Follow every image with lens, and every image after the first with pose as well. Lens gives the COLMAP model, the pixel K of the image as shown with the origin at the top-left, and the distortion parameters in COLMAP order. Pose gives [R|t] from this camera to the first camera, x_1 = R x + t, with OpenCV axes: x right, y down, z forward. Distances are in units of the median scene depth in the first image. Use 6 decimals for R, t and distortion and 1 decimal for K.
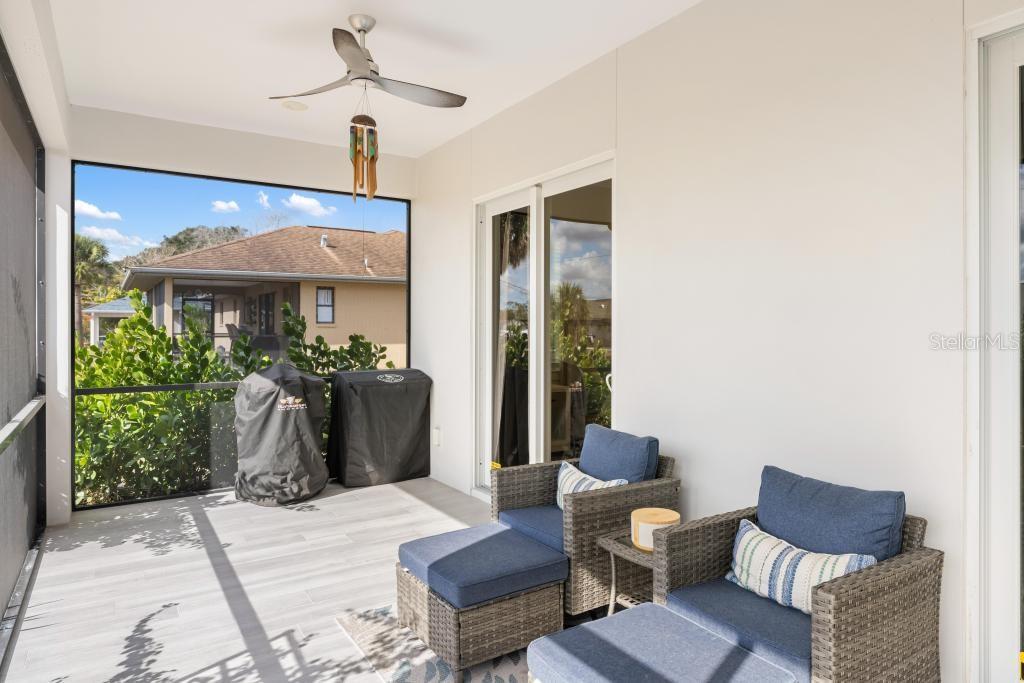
lens RADIAL K [[639.3, 0, 511.6], [0, 639.3, 327.3], [0, 0, 1]] dist [-0.000329, -0.000952]
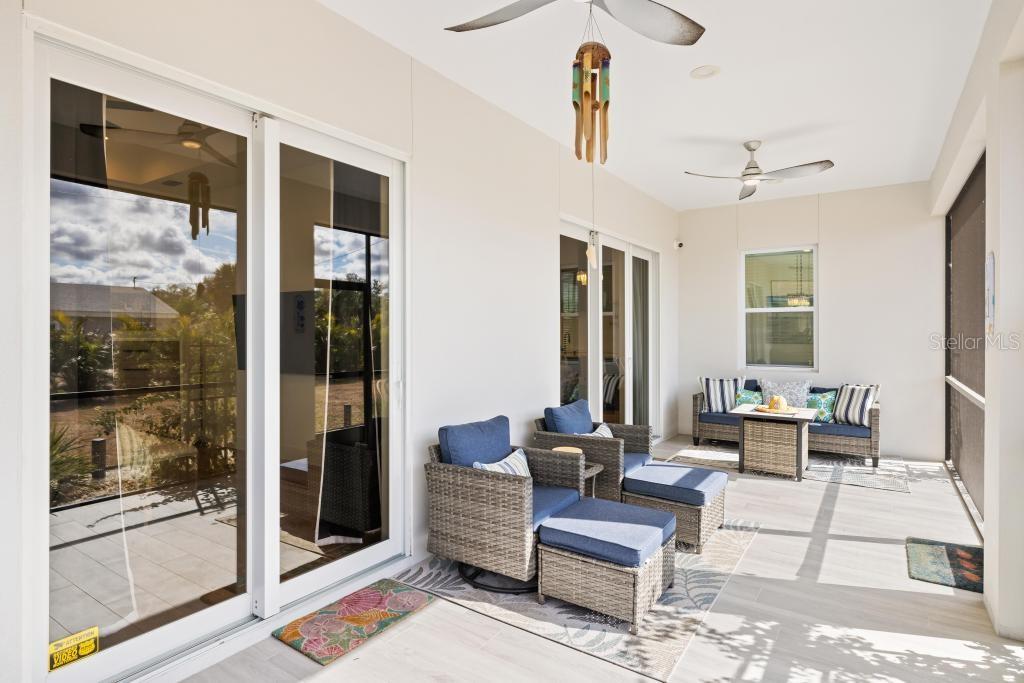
lens RADIAL K [[536.7, 0, 511.9], [0, 536.7, 332.0], [0, 0, 1]] dist [-0.000618, 0.000432]
pose [[-0.400384, -0.009456, 0.916299, -0.537789], [-0.008739, 0.999941, 0.006501, -0.007761], [-0.916306, -0.005405, -0.400442, 0.942366]]
